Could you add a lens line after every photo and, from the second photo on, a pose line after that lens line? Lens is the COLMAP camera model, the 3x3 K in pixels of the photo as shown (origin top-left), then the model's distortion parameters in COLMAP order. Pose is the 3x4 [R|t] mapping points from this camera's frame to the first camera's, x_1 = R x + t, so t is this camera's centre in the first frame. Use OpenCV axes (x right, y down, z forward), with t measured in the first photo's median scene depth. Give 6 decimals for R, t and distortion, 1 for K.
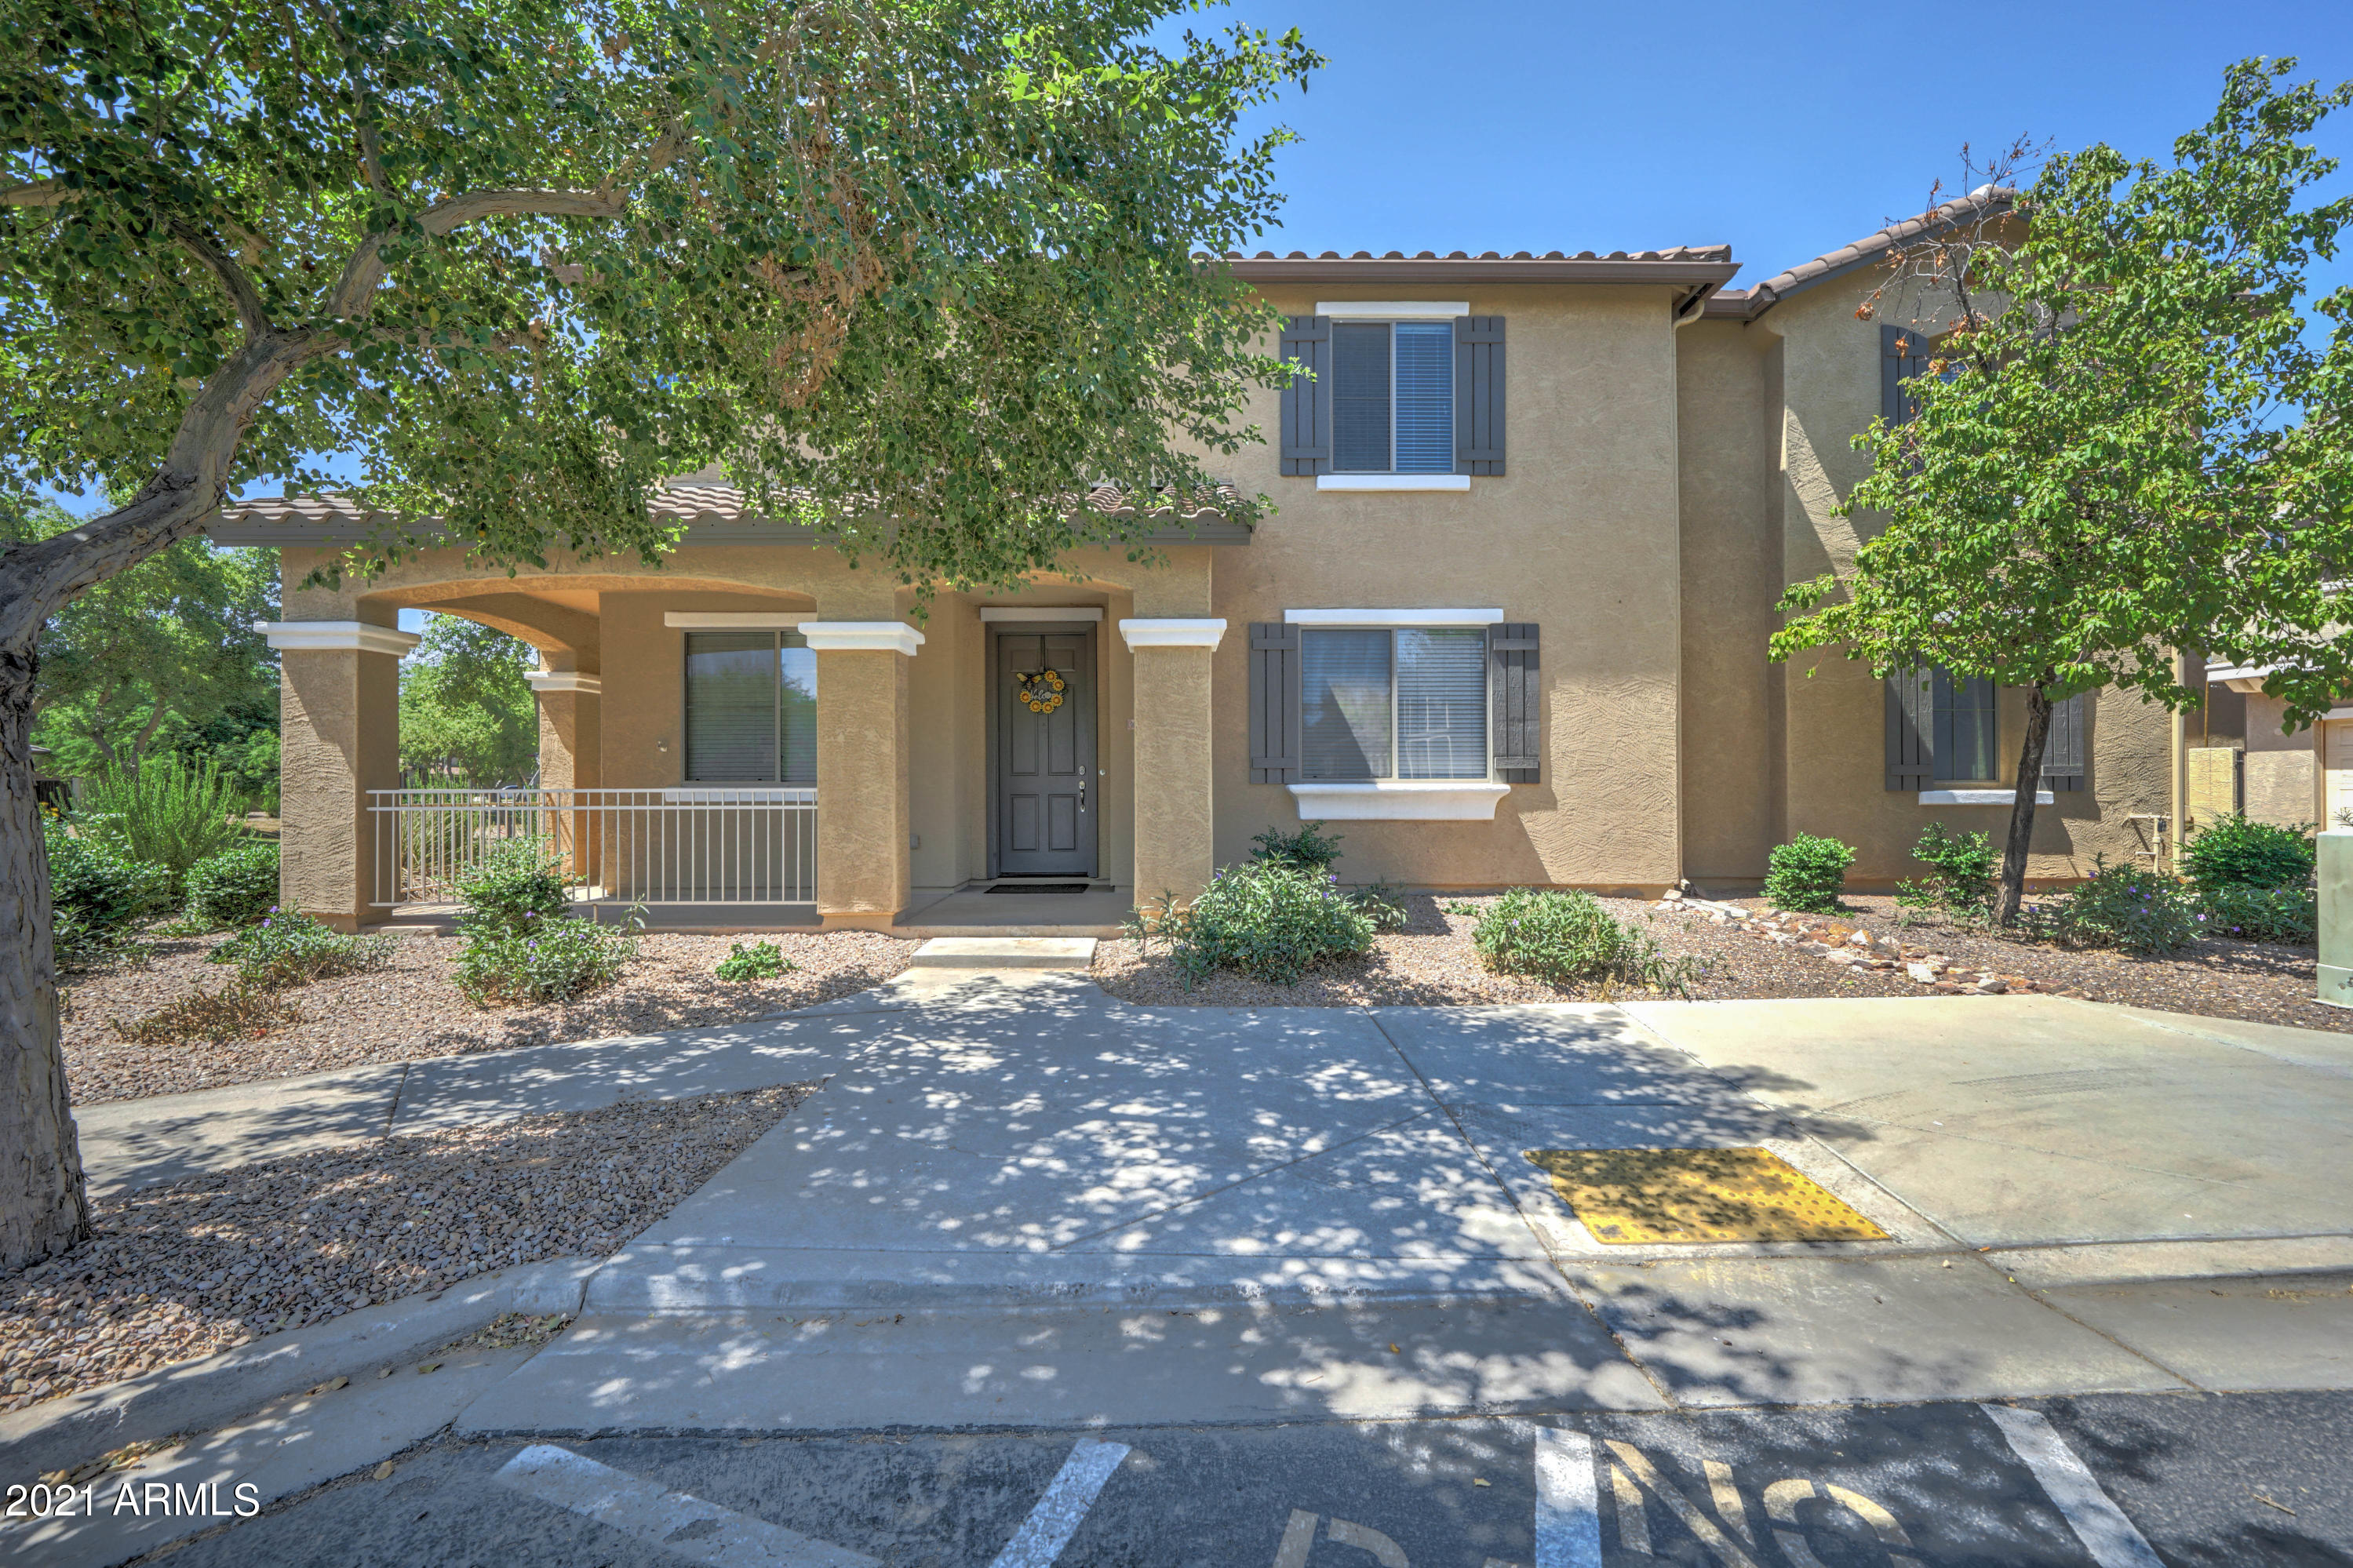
lens RADIAL K [[945.5, 0, 1185.5], [0, 945.5, 785.0], [0, 0, 1]] dist [0.002061, 0.000144]
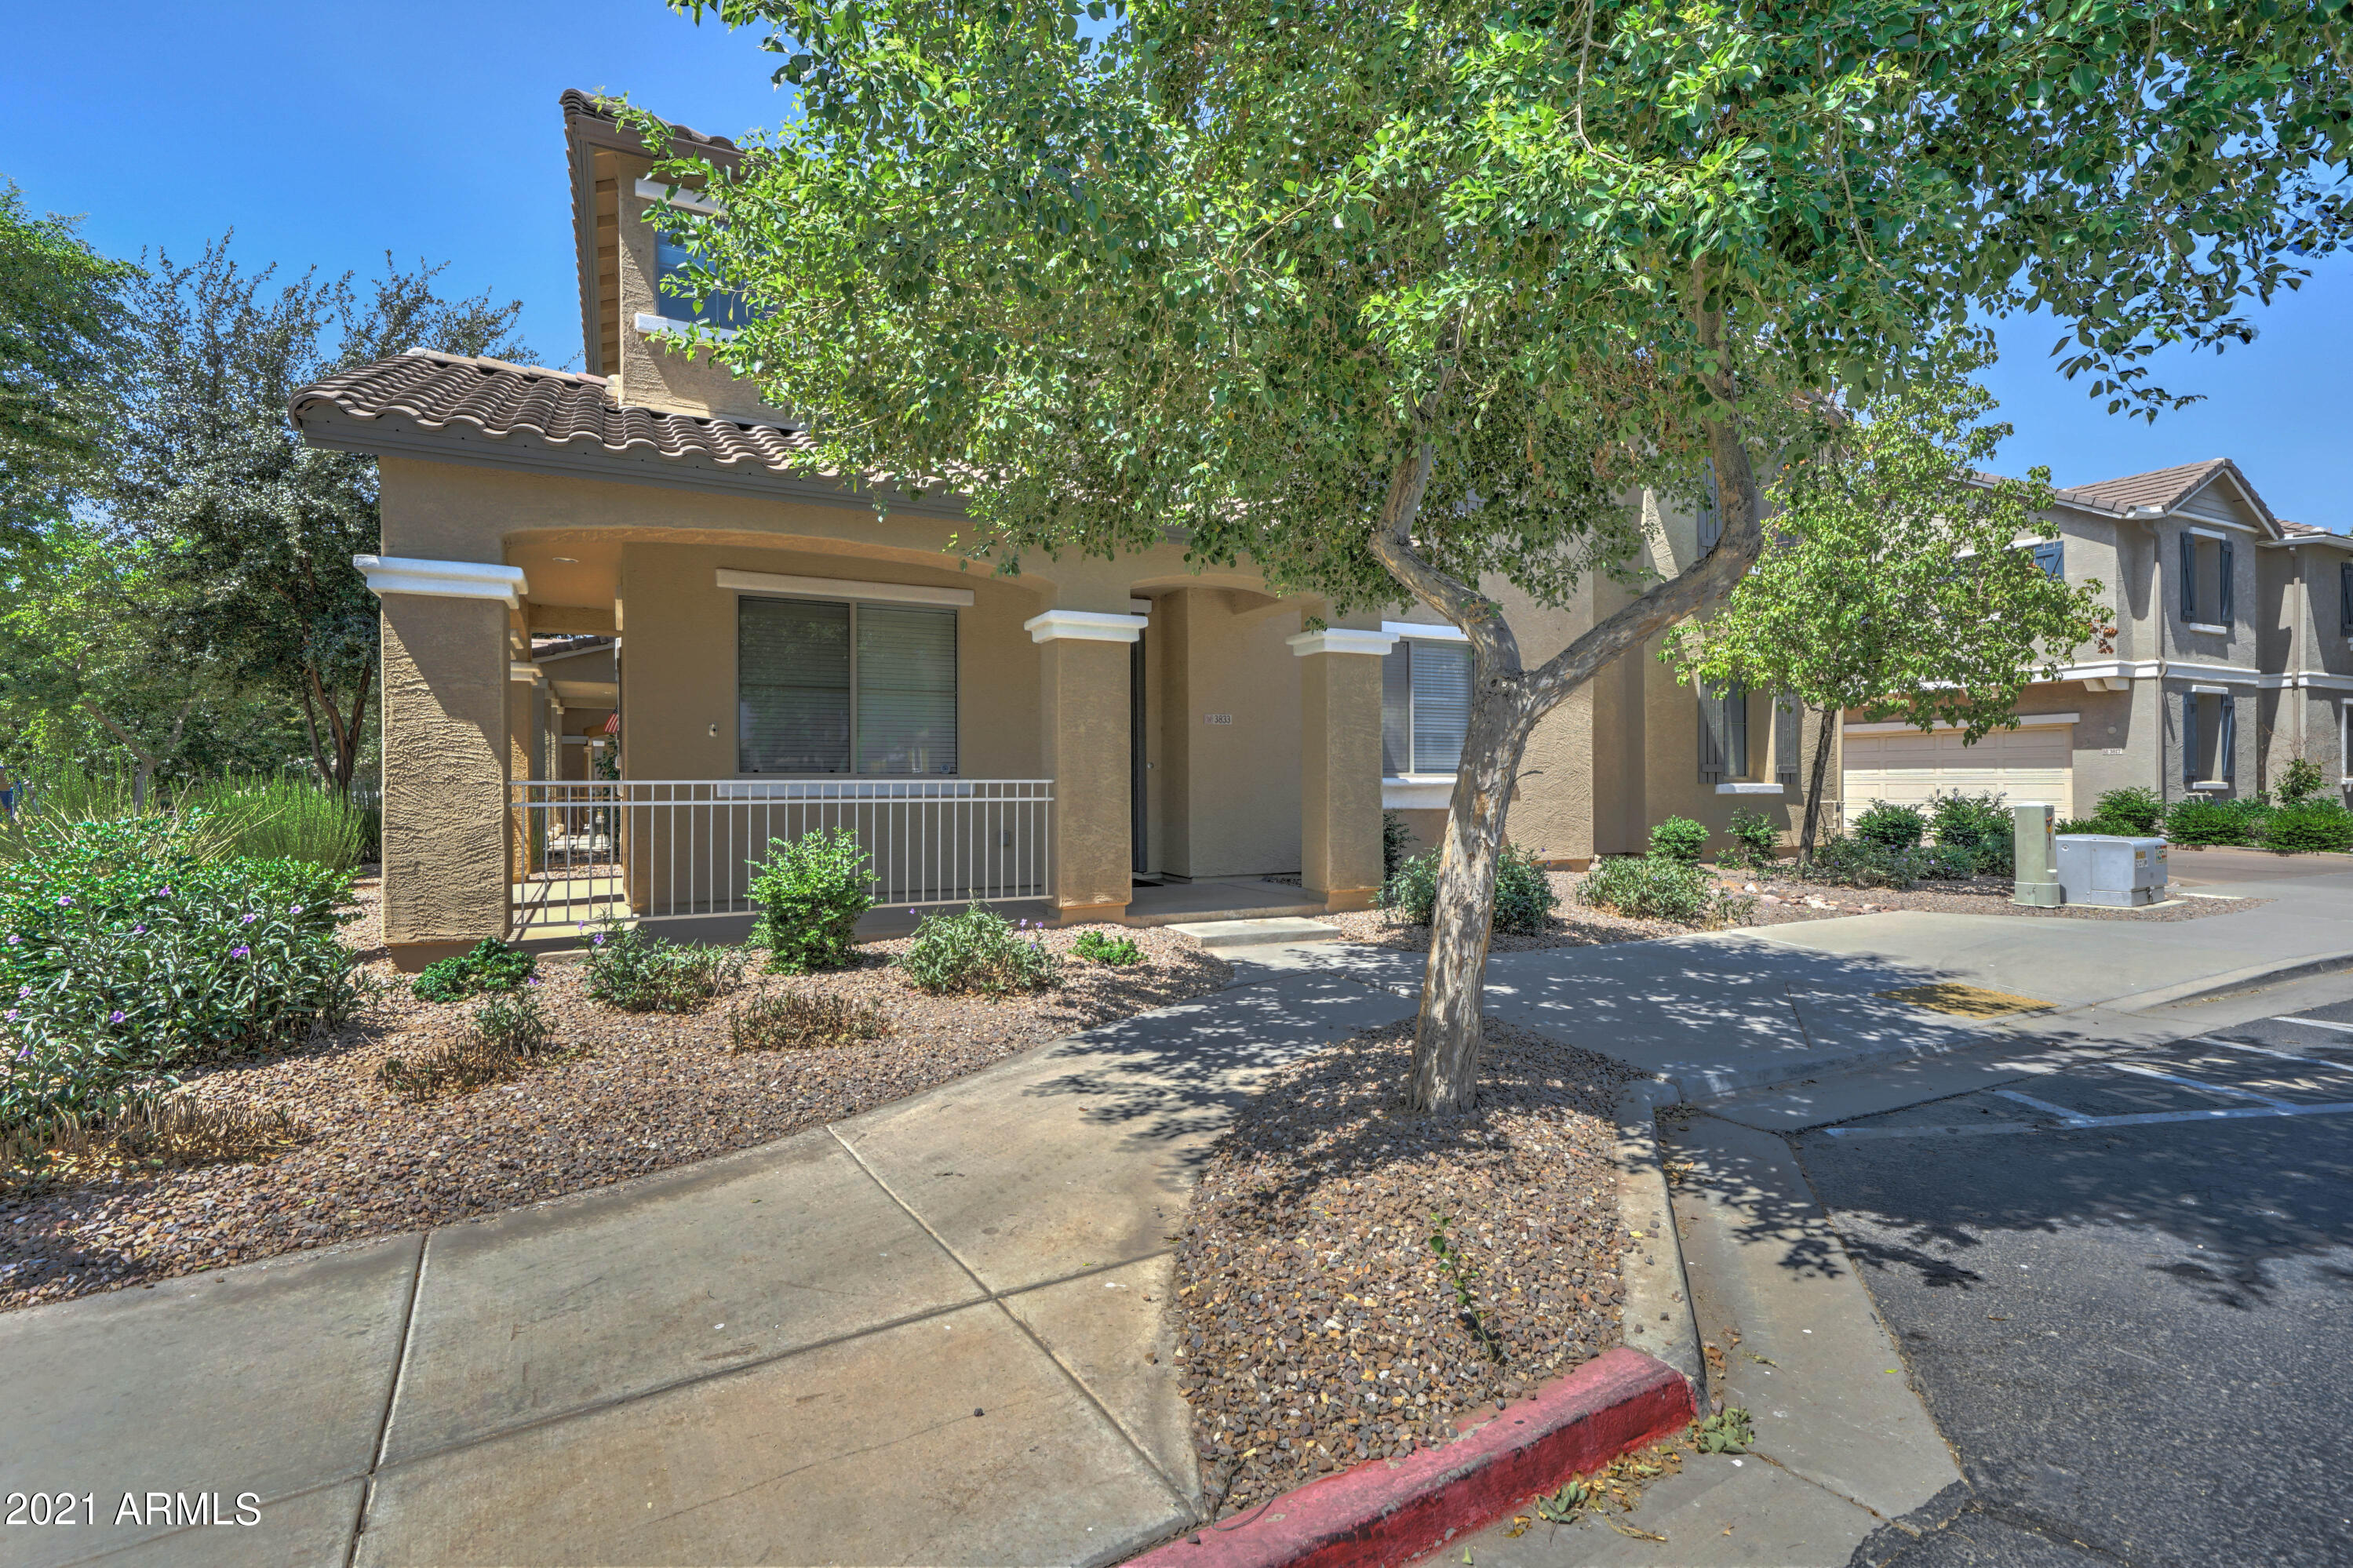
lens RADIAL K [[1163.1, 0, 1185.1], [0, 1163.1, 787.4], [0, 0, 1]] dist [0.024978, 0.000216]
pose [[0.879386, -0.000588, 0.476108, -0.685933], [-0.002662, 0.999978, 0.006151, 0.002825], [-0.476101, -0.006677, 0.879365, -0.101748]]
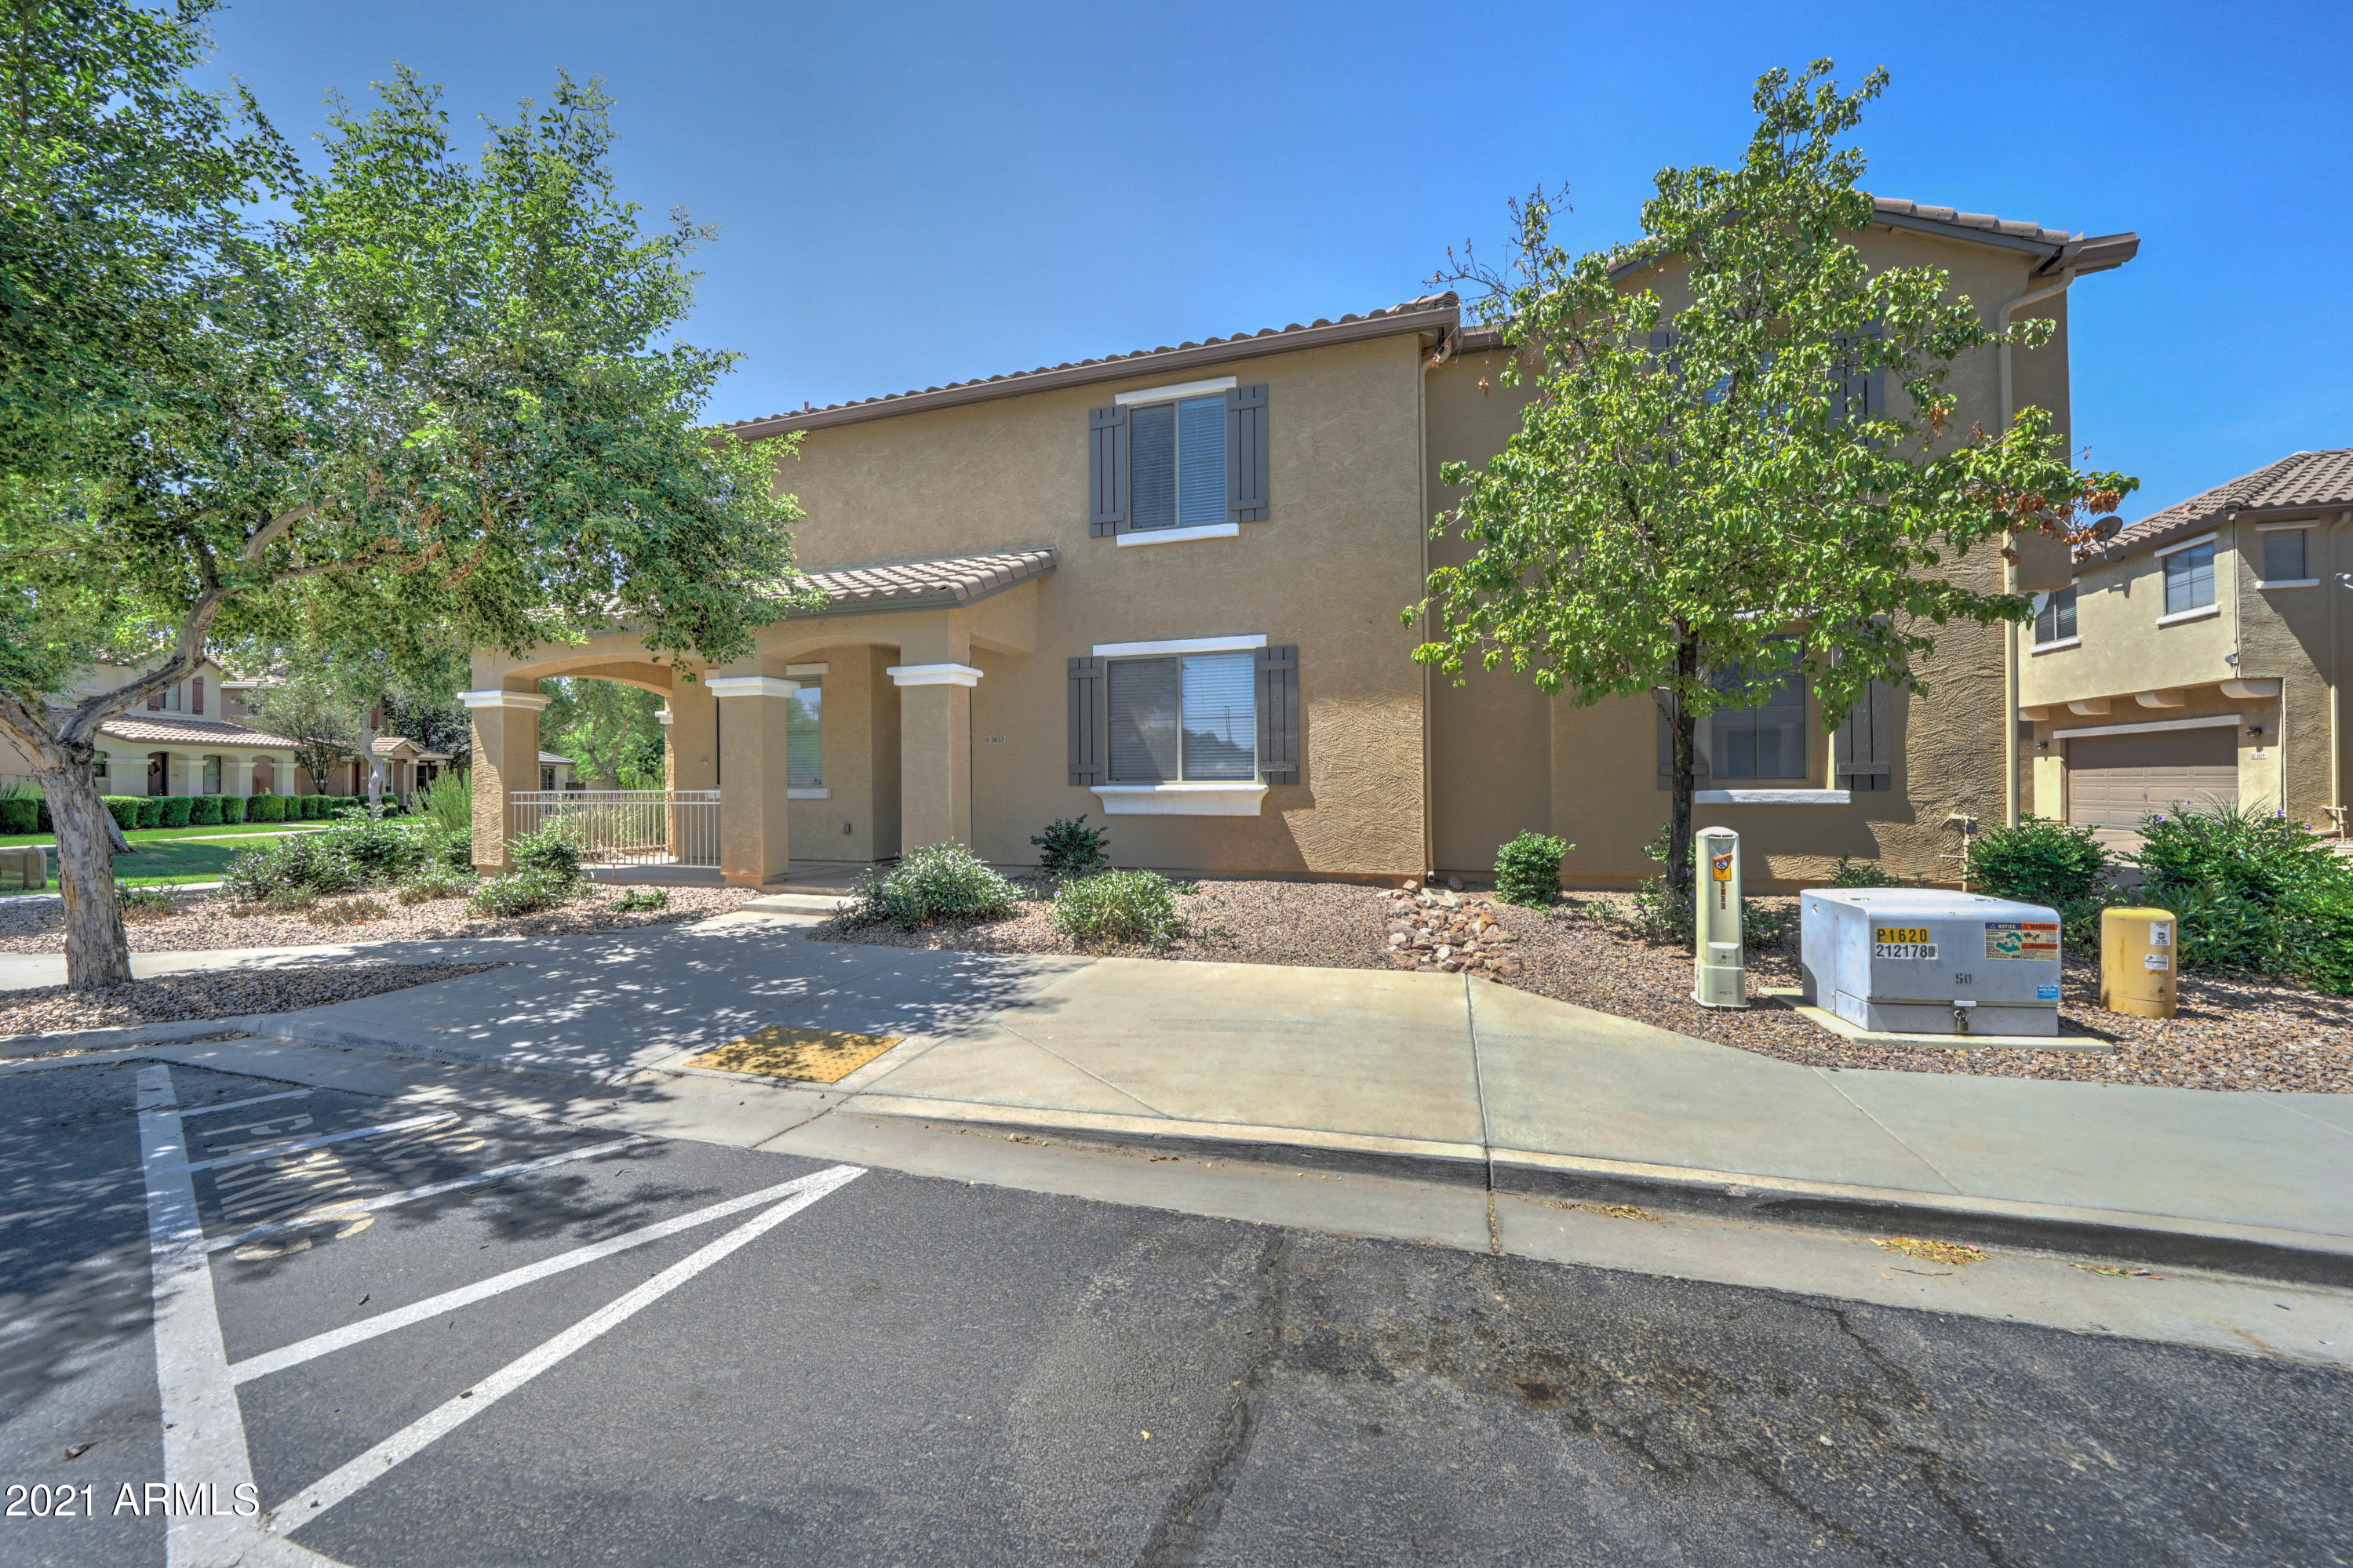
lens RADIAL K [[882.3, 0, 1172.1], [0, 882.3, 786.5], [0, 0, 1]] dist [-0.010337, -0.000097]
pose [[0.944768, -0.002542, -0.327731, 0.589374], [0.005058, 0.999964, 0.006823, -0.007553], [0.327702, -0.008104, 0.944746, -0.064448]]
